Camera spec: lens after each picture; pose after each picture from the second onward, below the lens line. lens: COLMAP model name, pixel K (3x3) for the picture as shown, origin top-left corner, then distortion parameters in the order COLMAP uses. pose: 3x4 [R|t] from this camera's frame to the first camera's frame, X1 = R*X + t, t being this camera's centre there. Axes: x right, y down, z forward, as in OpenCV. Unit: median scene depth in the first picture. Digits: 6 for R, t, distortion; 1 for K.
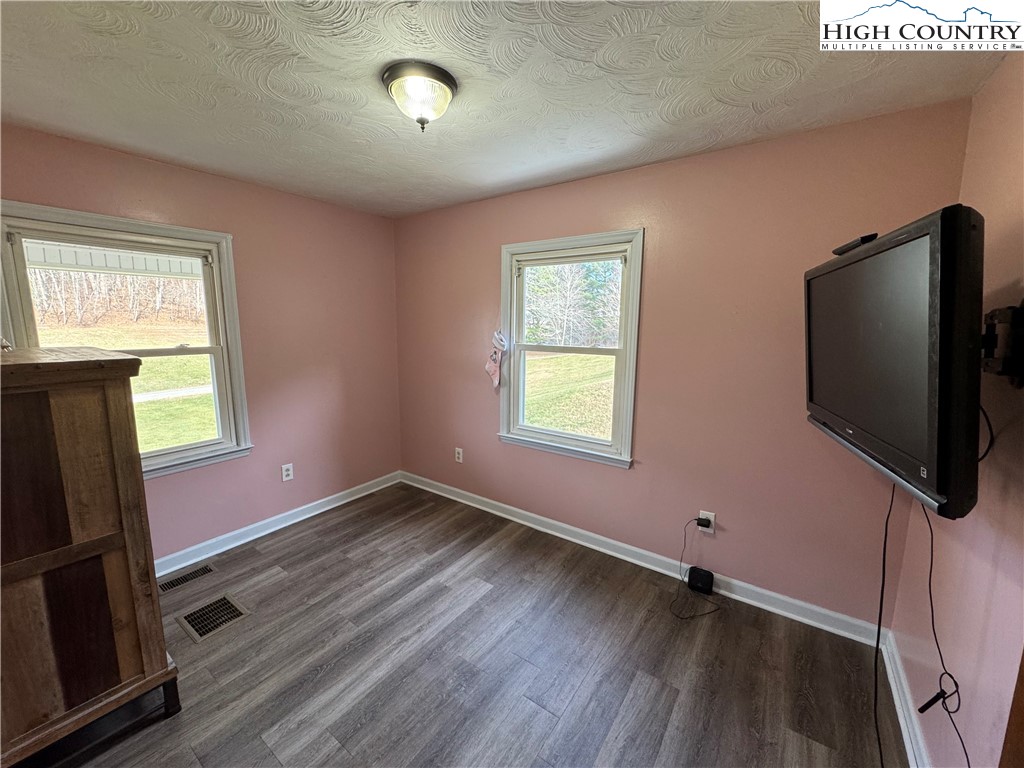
lens RADIAL K [[406.5, 0, 511.2], [0, 406.5, 382.8], [0, 0, 1]] dist [-0.003034, -0.000161]
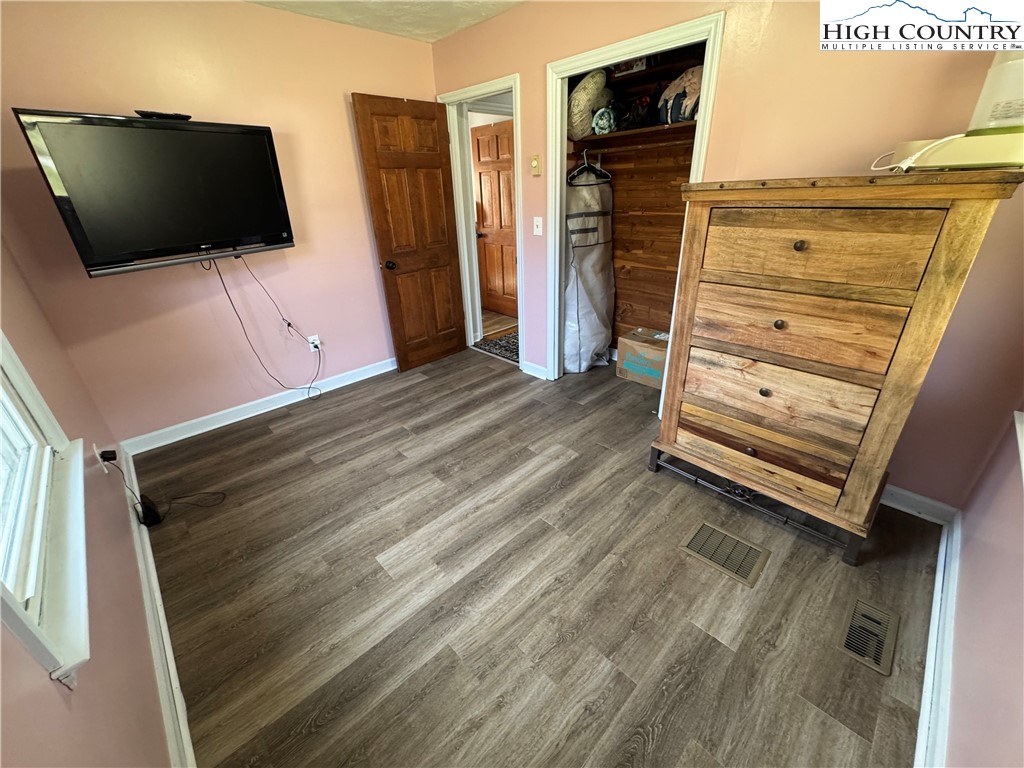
lens RADIAL K [[406.5, 0, 511.2], [0, 406.5, 382.8], [0, 0, 1]] dist [-0.003034, -0.000161]
pose [[-0.983045, -0.051030, 0.176120, -0.423520], [0.057244, 0.827080, 0.559161, -0.165156], [-0.174199, 0.559762, -0.810136, 1.469454]]
